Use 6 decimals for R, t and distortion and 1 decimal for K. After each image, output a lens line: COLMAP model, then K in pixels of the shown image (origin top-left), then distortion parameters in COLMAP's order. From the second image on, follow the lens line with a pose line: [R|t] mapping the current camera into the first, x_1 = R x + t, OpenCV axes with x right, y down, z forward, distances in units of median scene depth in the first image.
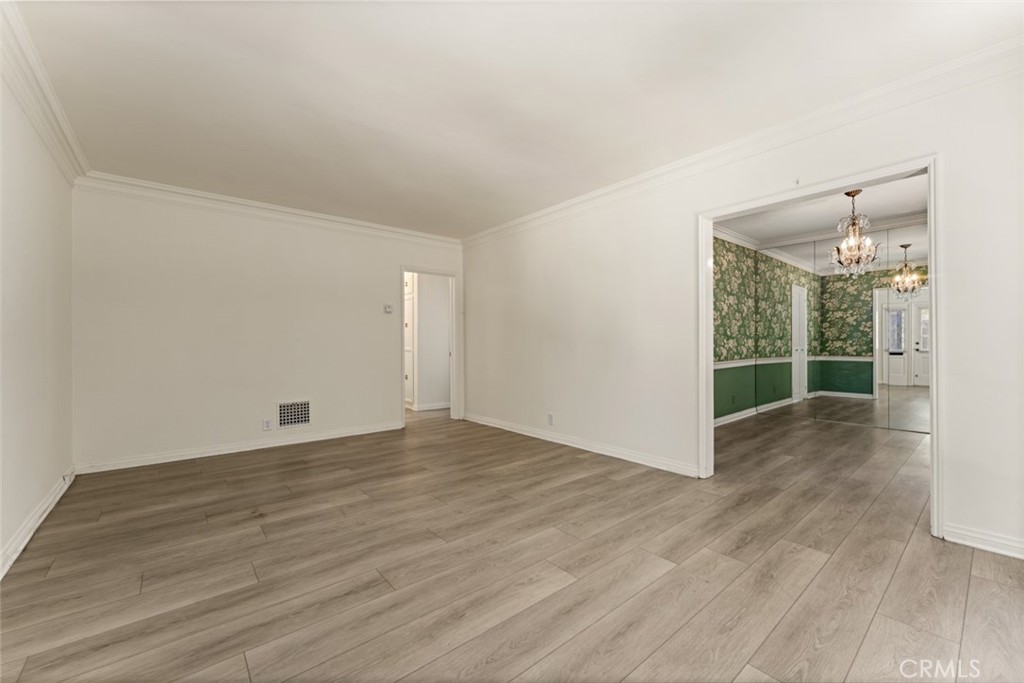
lens RADIAL K [[407.5, 0, 511.8], [0, 407.5, 340.2], [0, 0, 1]] dist [0.003116, 0.000458]
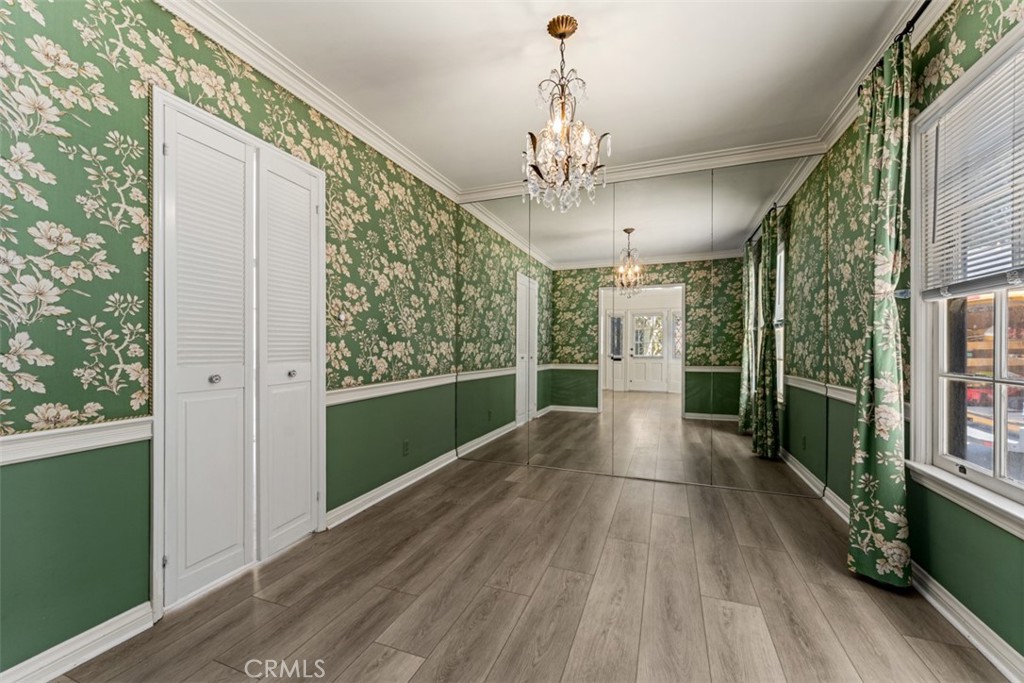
lens RADIAL K [[407.5, 0, 513.4], [0, 407.5, 347.3], [0, 0, 1]] dist [0.003116, 0.000458]
pose [[0.871295, 0.005265, 0.490731, 0.317178], [-0.008068, 0.999961, 0.003597, 0.001544], [-0.490693, -0.007094, 0.871304, 0.350500]]
